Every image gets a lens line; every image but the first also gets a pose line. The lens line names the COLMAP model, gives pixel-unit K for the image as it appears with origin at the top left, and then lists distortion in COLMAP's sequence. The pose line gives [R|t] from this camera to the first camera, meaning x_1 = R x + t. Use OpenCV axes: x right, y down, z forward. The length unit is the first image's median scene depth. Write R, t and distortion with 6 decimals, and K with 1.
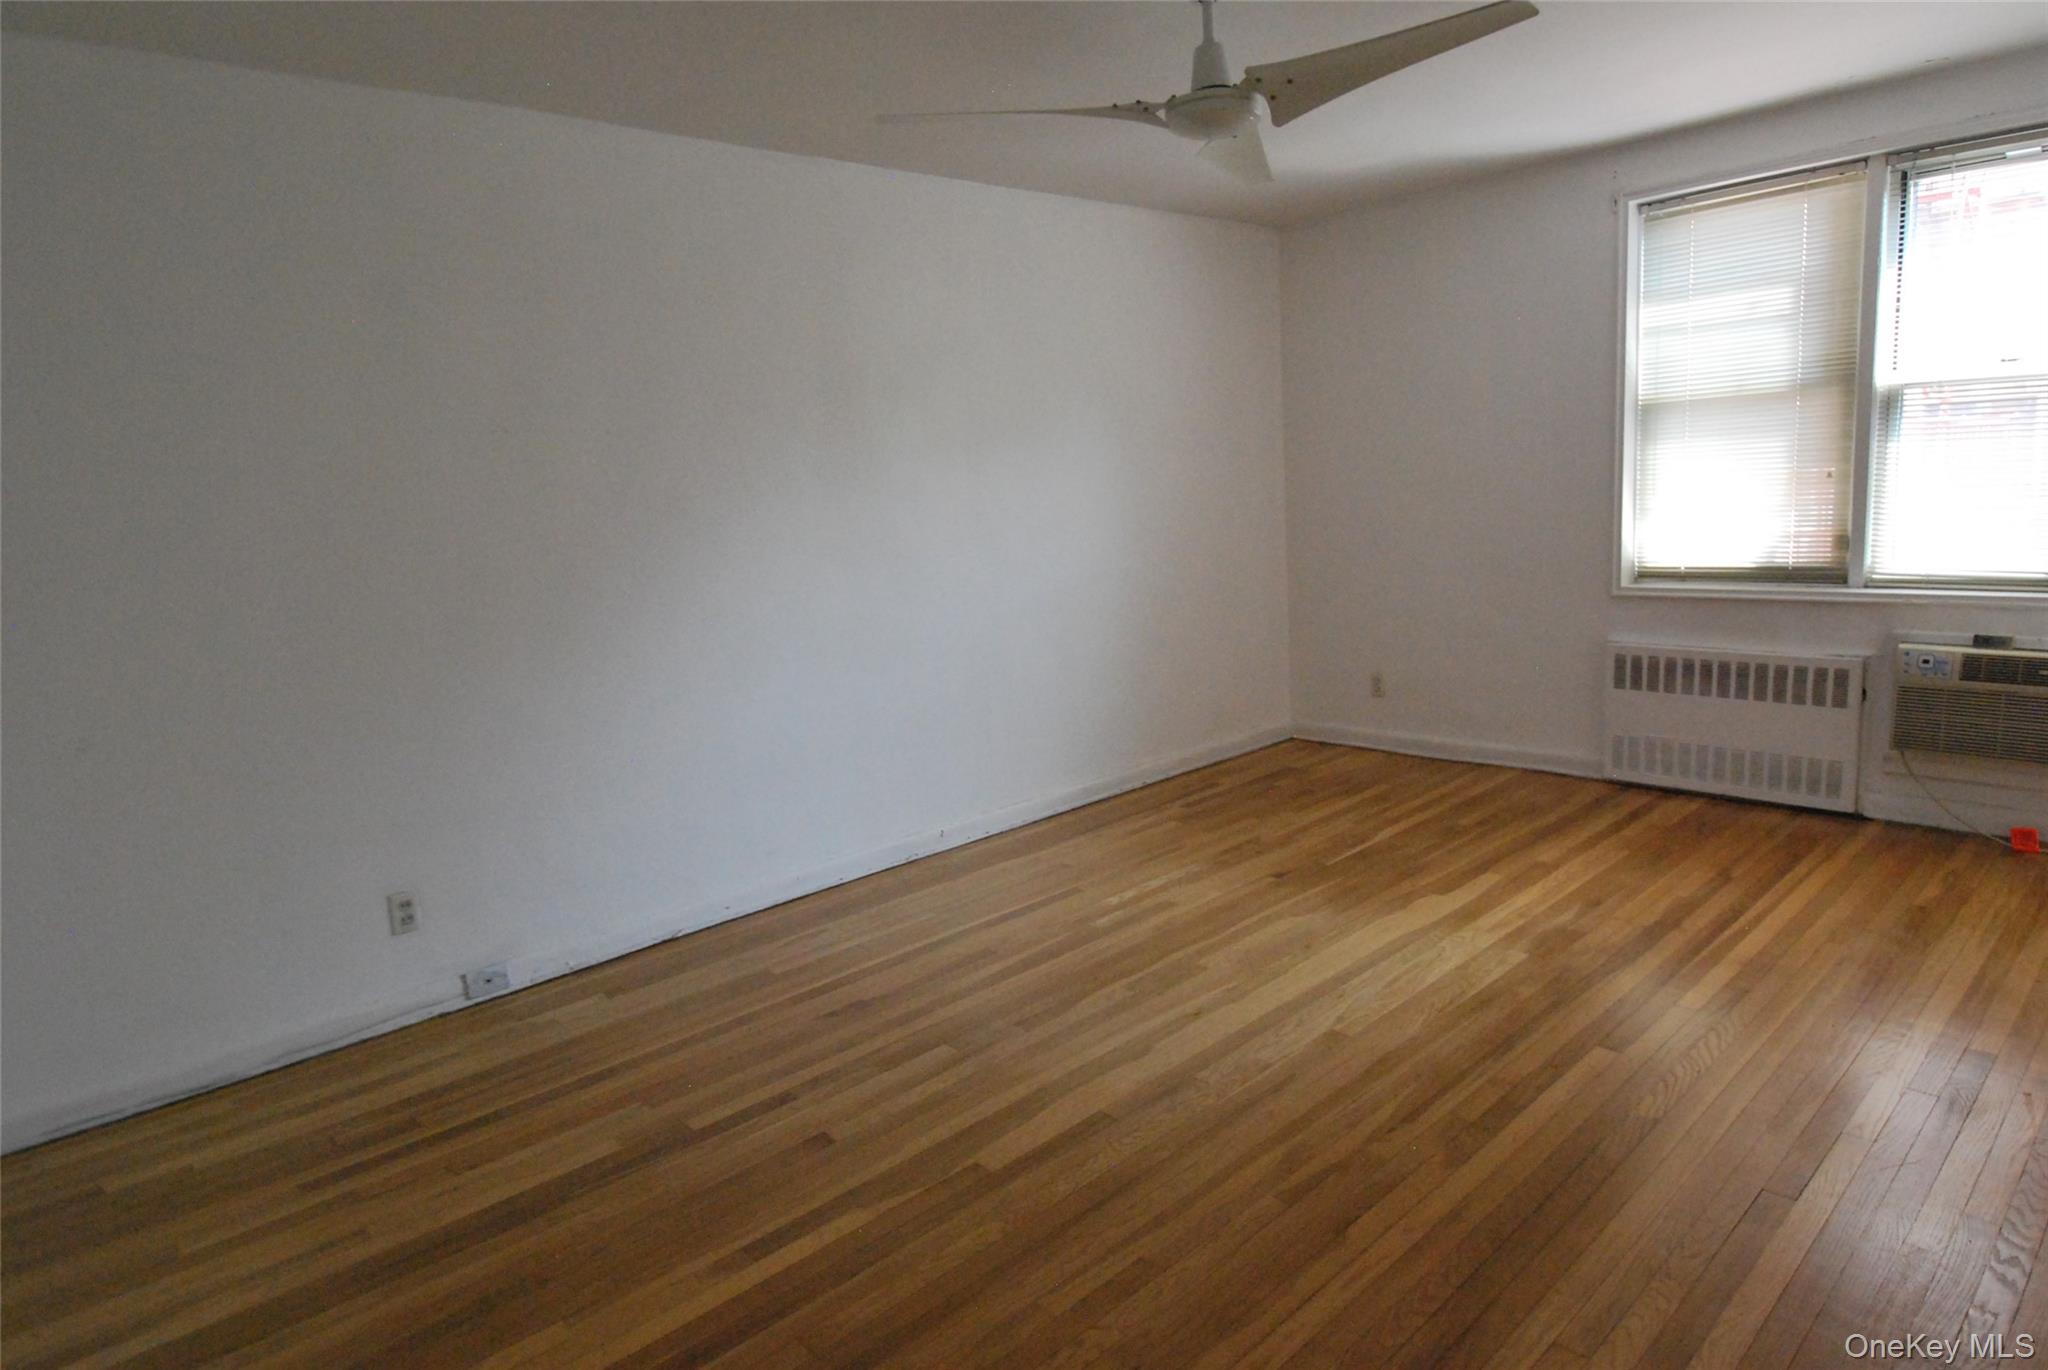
lens RADIAL K [[1115.2, 0, 1094.8], [0, 1115.2, 704.9], [0, 0, 1]] dist [-0.012779, -0.012524]
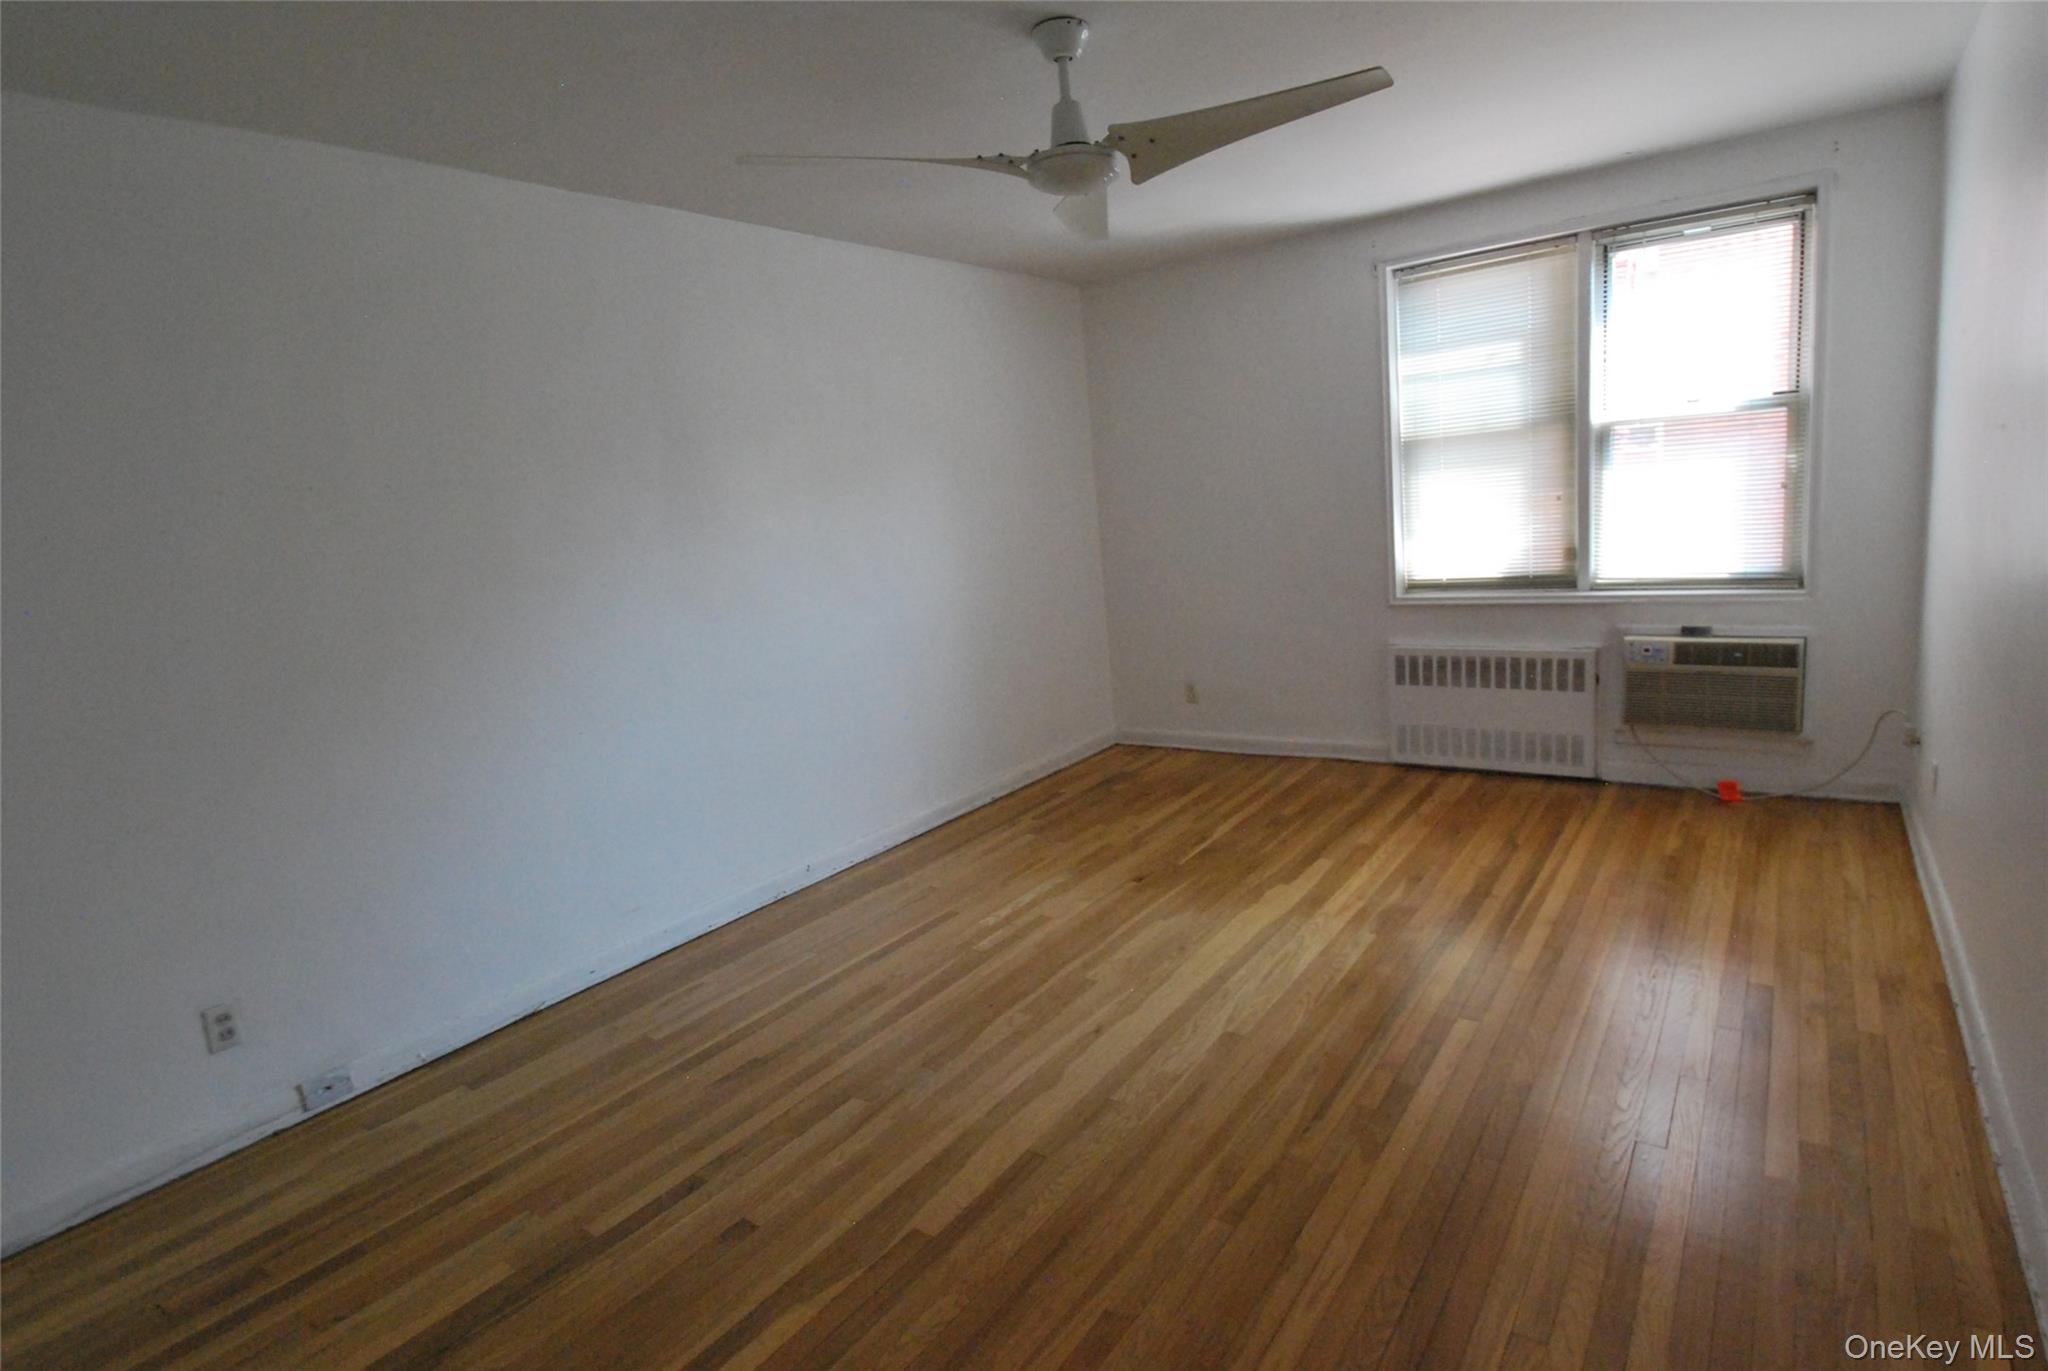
lens RADIAL K [[980.5, 0, 1093.7], [0, 980.5, 692.6], [0, 0, 1]] dist [-0.015522, -0.008924]
pose [[0.977632, -0.061929, 0.201000, -0.063101], [0.064508, 0.997897, -0.006304, -0.027565], [-0.200187, 0.019129, 0.979571, 0.081147]]
